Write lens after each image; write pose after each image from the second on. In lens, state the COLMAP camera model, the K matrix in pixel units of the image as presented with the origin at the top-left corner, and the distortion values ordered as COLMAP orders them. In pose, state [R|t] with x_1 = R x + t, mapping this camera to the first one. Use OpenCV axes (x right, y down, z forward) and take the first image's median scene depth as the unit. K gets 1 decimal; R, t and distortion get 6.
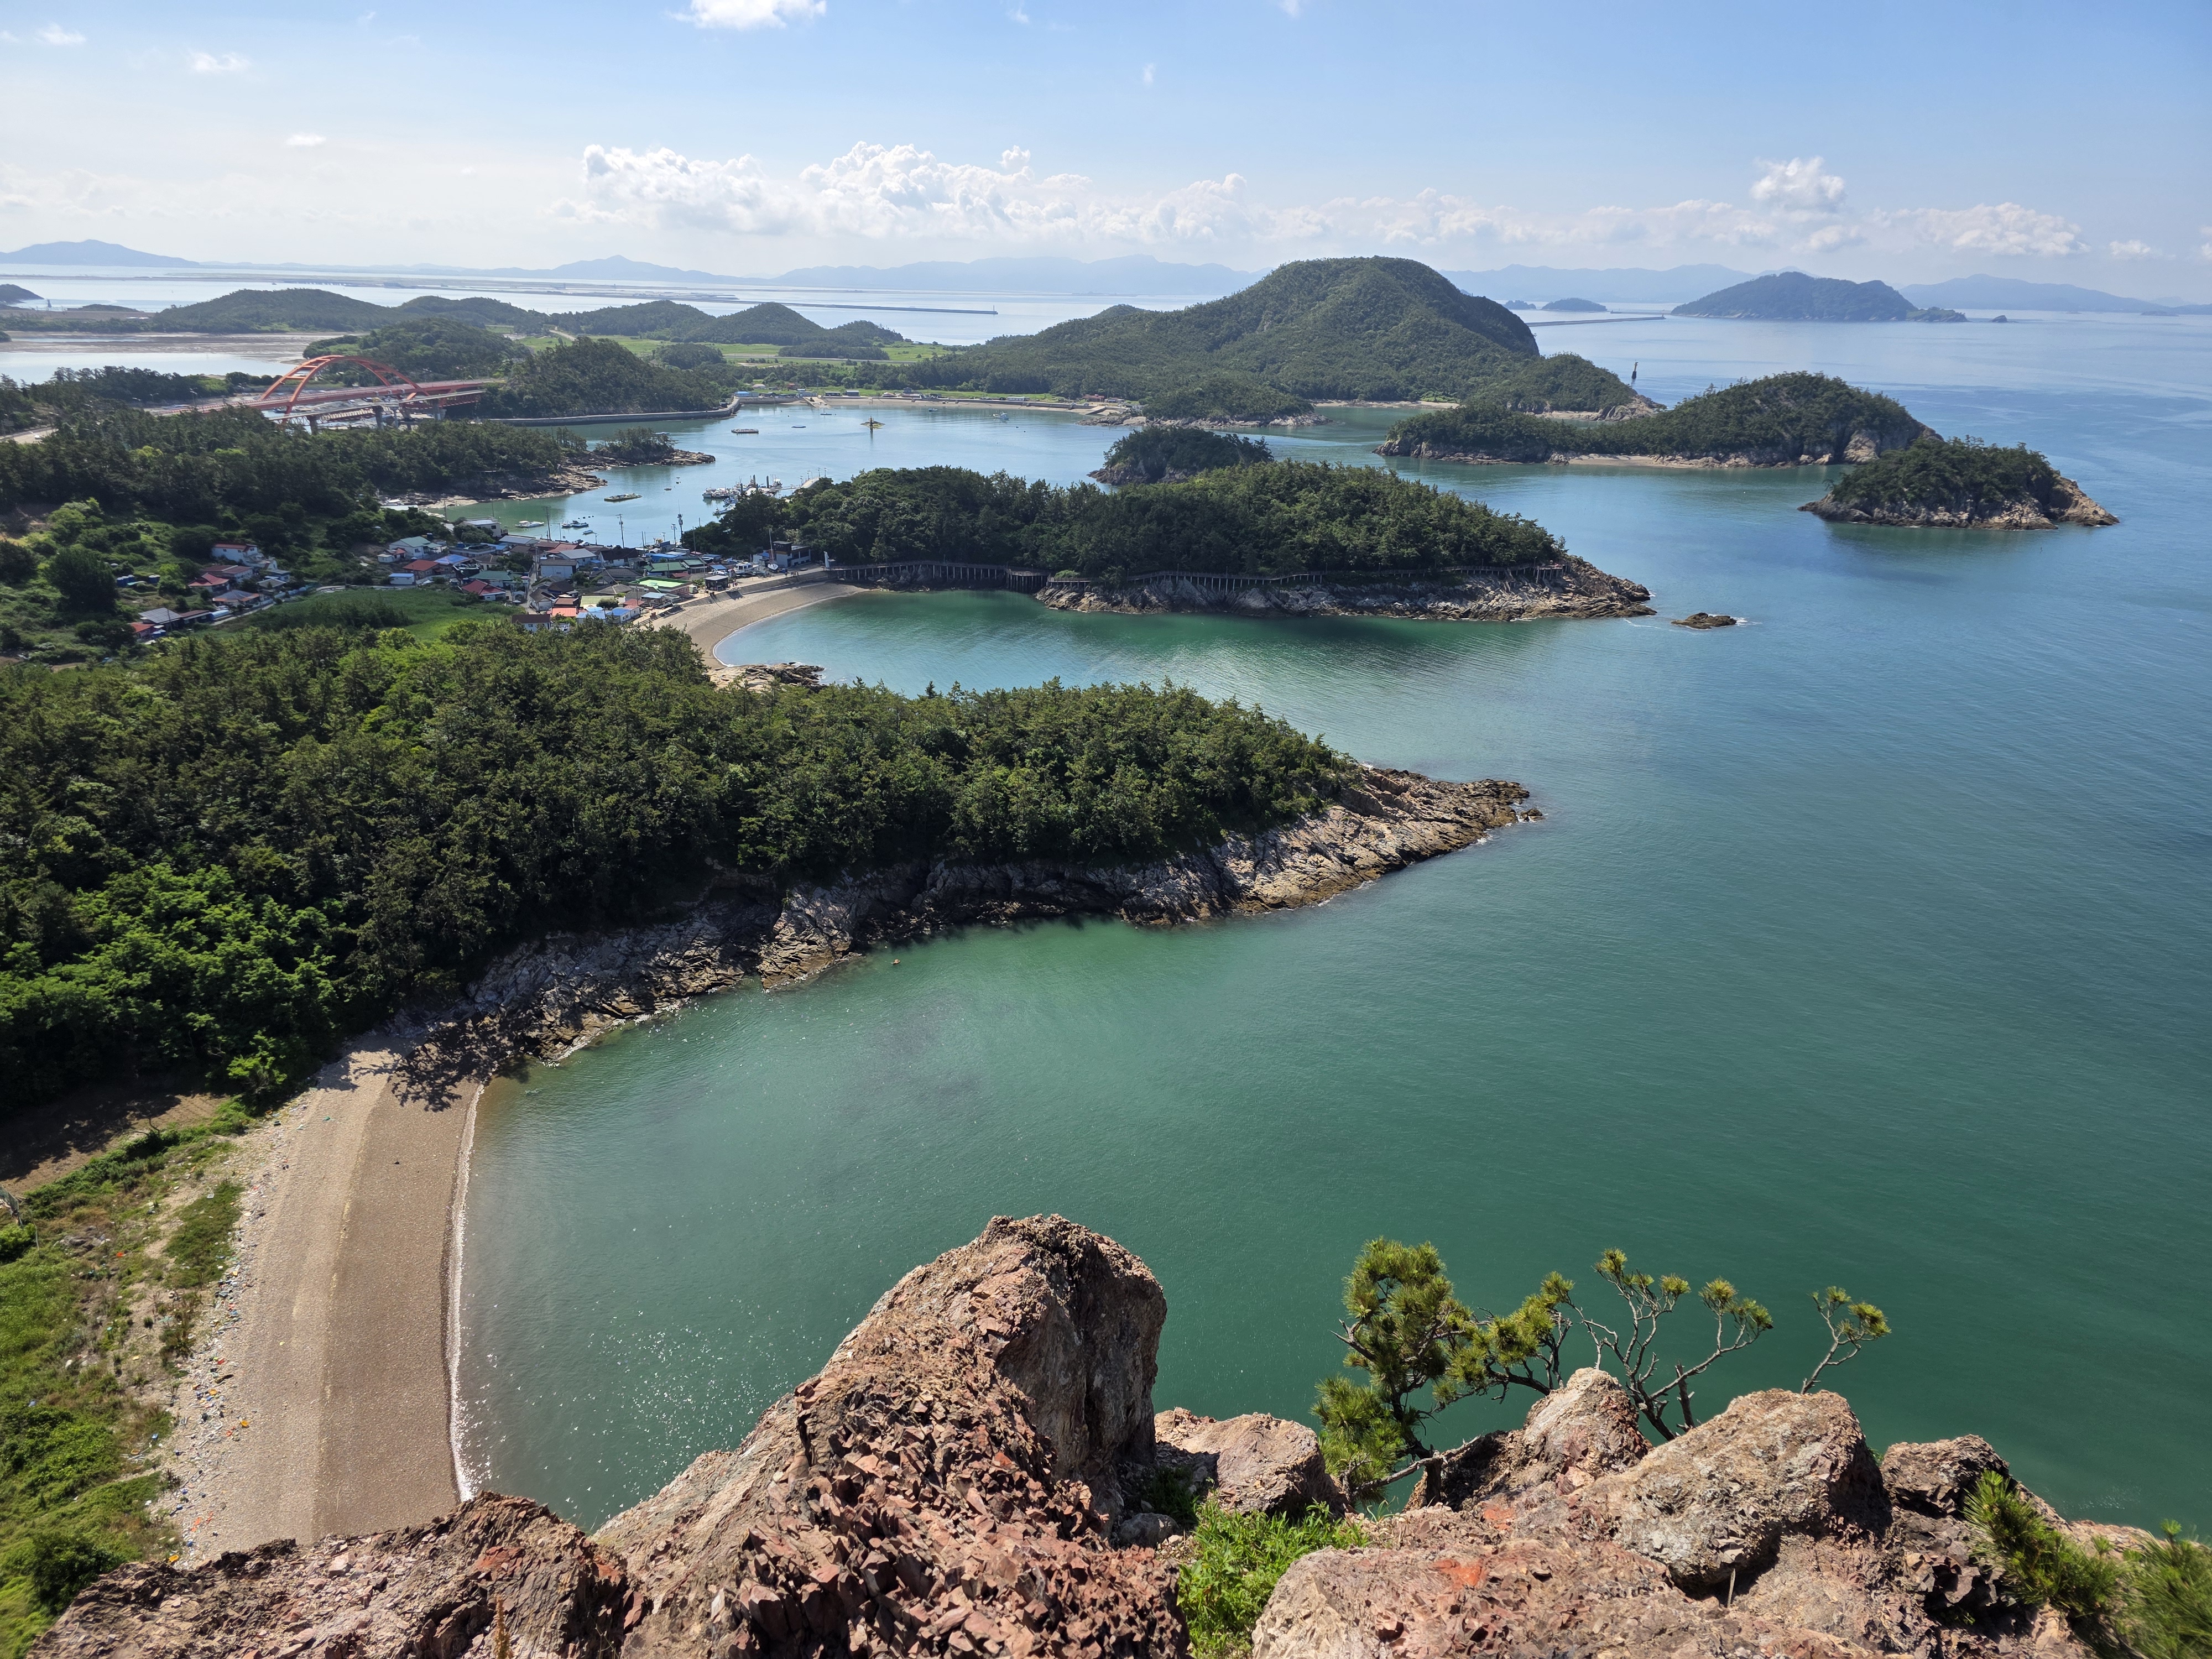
lens RADIAL K [[1404.9, 0, 1108.7], [0, 1404.9, 807.2], [0, 0, 1]] dist [0.051499, -0.040874]
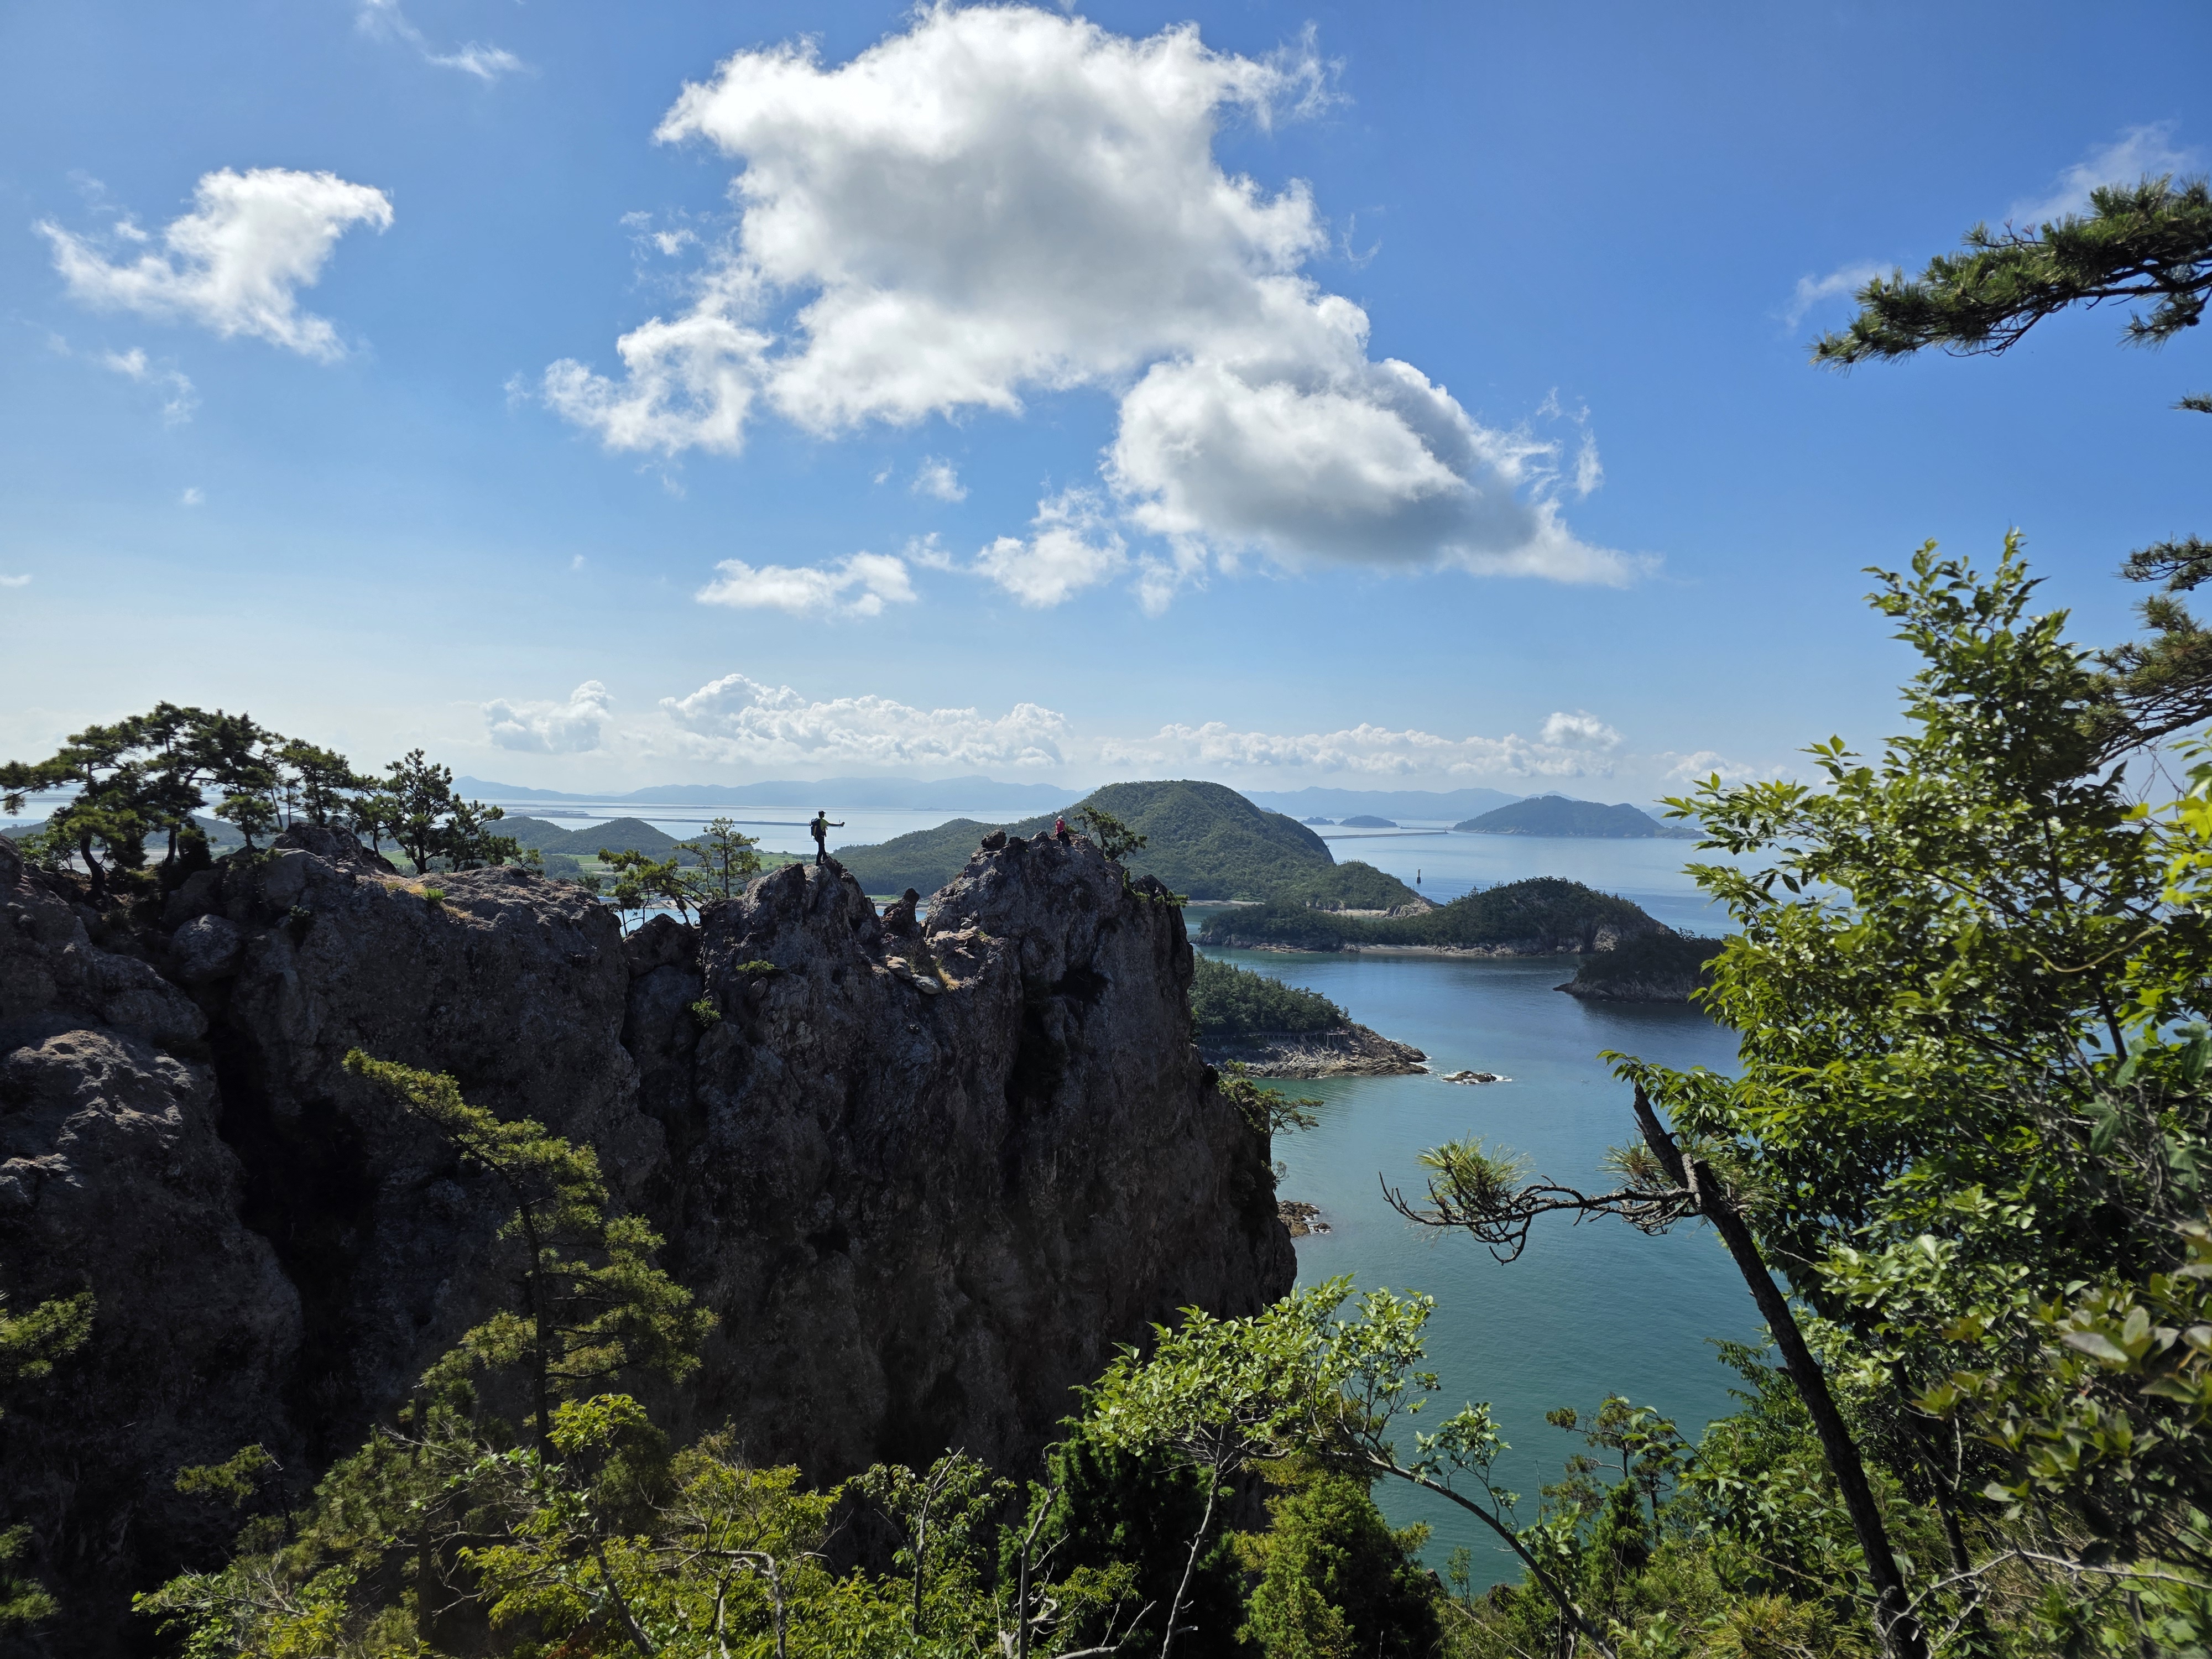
lens RADIAL K [[1492.0, 0, 1114.0], [0, 1492.0, 810.4], [0, 0, 1]] dist [0.064687, -0.053564]
pose [[0.993393, 0.002668, 0.114732, -0.007668], [0.036500, 0.940473, -0.337903, 0.045604], [-0.108804, 0.339858, 0.934162, -0.129295]]
